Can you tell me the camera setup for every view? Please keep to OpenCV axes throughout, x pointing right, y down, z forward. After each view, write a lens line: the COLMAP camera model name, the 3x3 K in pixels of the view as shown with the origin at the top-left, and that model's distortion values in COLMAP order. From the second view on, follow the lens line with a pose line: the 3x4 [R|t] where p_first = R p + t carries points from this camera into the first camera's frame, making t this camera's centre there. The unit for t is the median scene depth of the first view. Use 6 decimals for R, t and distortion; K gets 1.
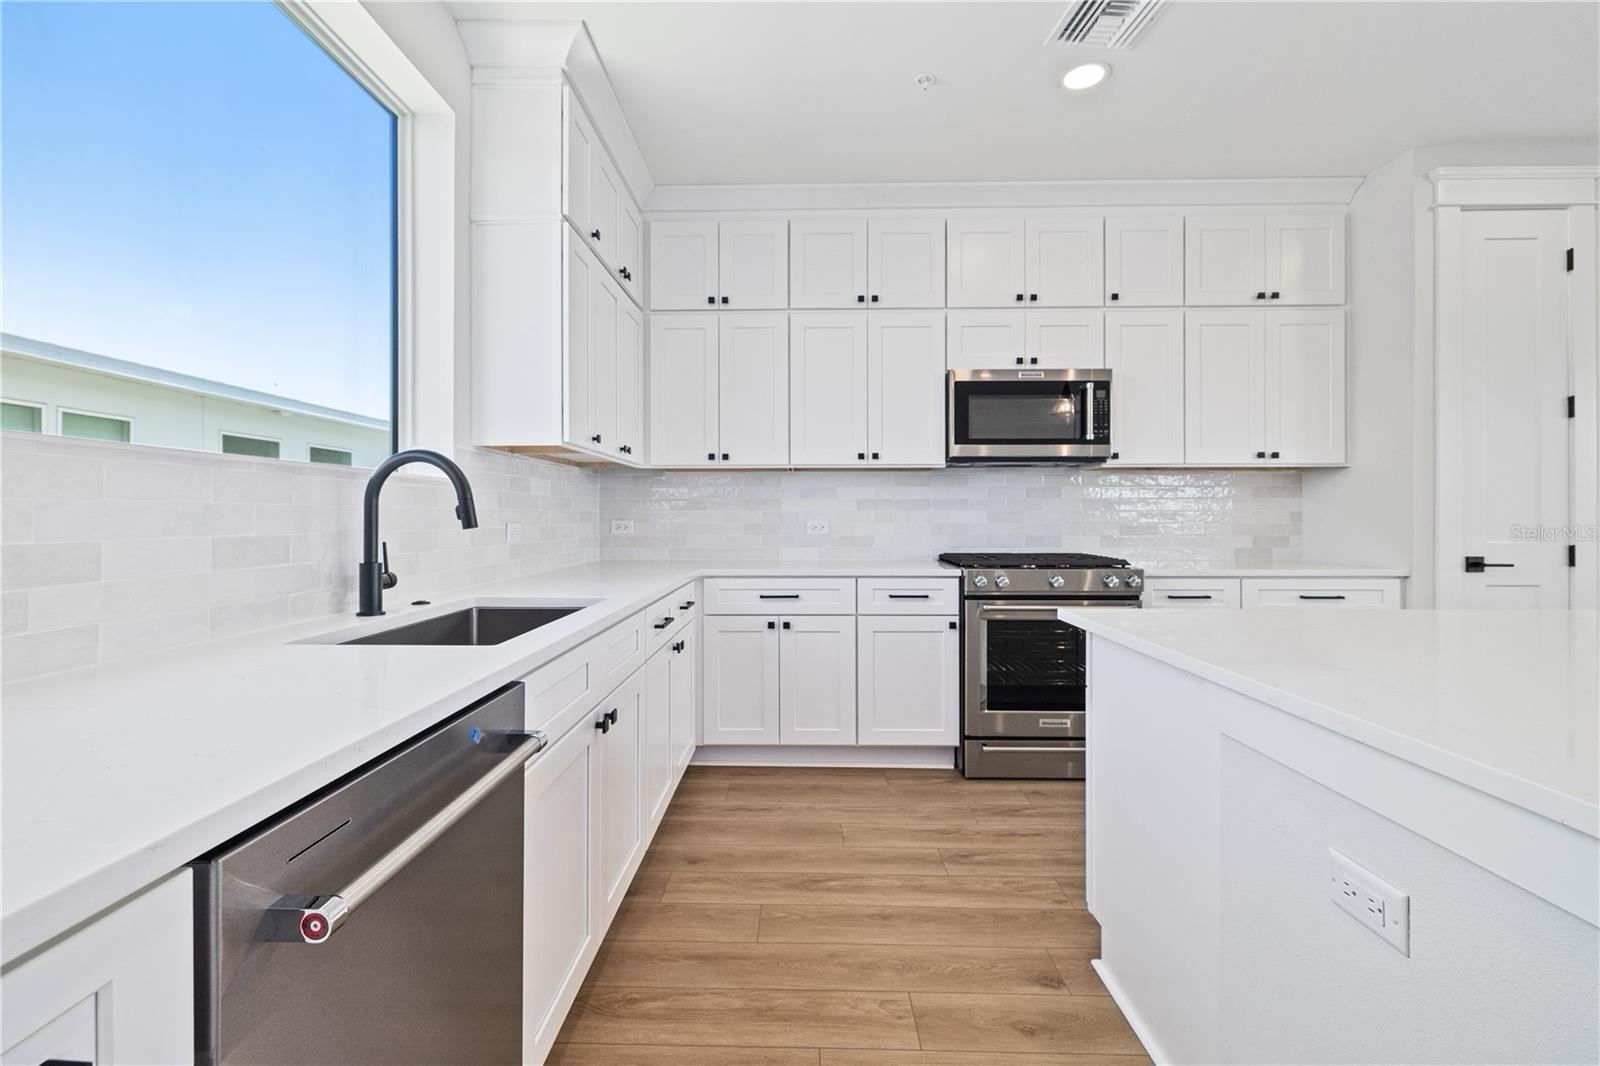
lens RADIAL K [[679.1, 0, 790.4], [0, 679.1, 524.2], [0, 0, 1]] dist [0.003249, 0.000394]
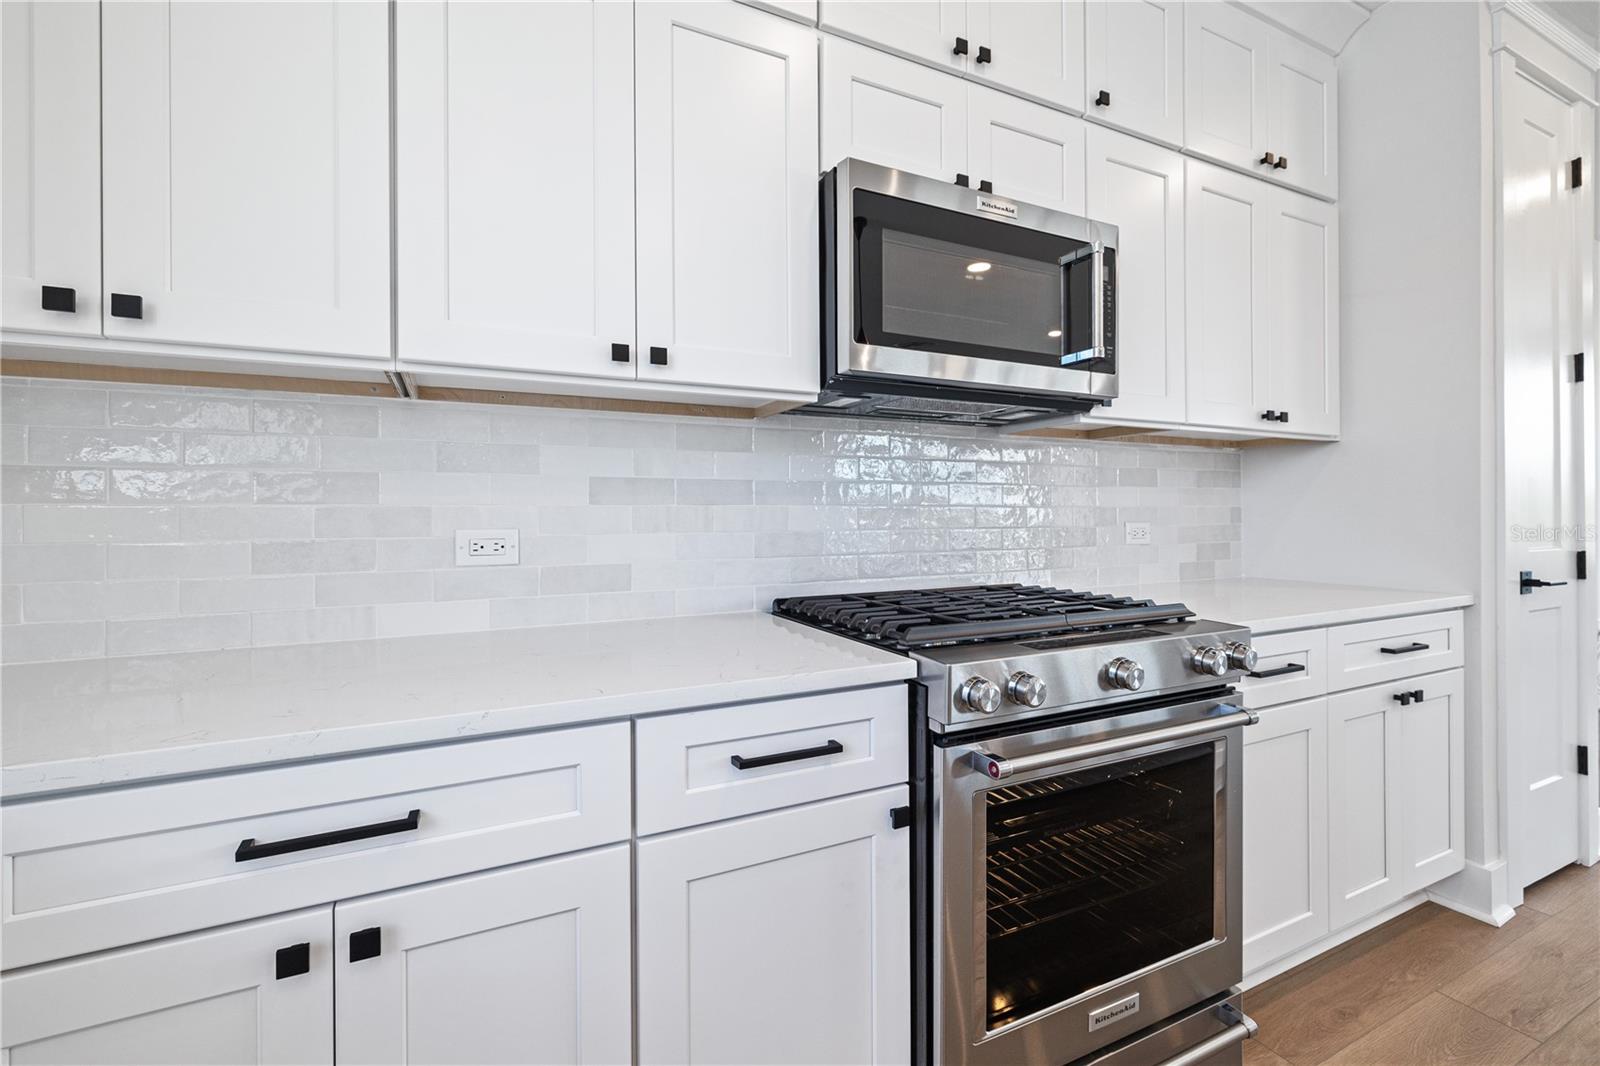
lens RADIAL K [[679.1, 0, 790.4], [0, 679.1, 524.2], [0, 0, 1]] dist [0.003249, 0.000394]
pose [[0.890510, -0.010272, 0.454849, 0.020500], [0.009581, 0.999947, 0.003825, -0.009518], [-0.454864, 0.000952, 0.890561, 0.649090]]
